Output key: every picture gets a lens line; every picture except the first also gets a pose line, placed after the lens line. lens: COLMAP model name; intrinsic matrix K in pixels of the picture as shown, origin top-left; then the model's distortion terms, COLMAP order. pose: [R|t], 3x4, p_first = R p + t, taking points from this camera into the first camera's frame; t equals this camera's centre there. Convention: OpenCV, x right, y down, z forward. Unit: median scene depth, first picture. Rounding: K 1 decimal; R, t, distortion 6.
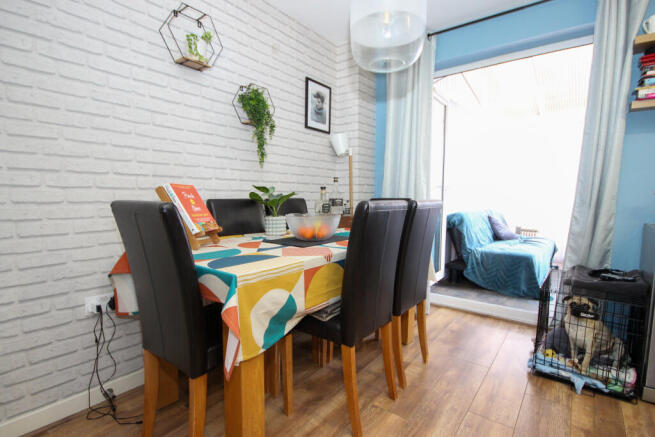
lens RADIAL K [[306.9, 0, 327.1], [0, 306.9, 220.7], [0, 0, 1]] dist [-0.016192, -0.000259]
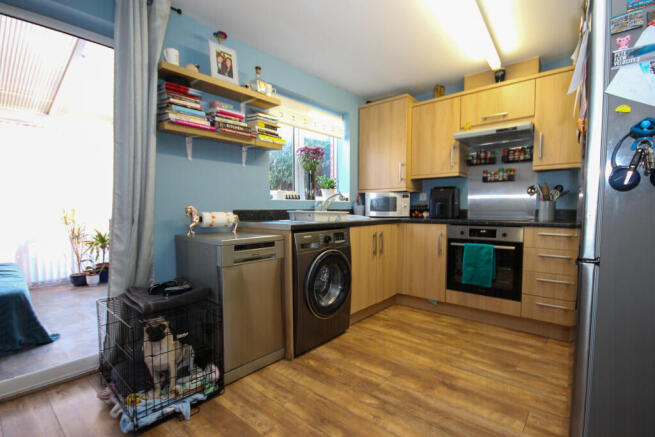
lens RADIAL K [[306.9, 0, 327.0], [0, 306.9, 222.4], [0, 0, 1]] dist [-0.016192, -0.000259]
pose [[0.047752, -0.056463, 0.997262, -0.057672], [0.095058, 0.994127, 0.051734, -0.044596], [-0.994326, 0.092327, 0.052839, 0.409645]]
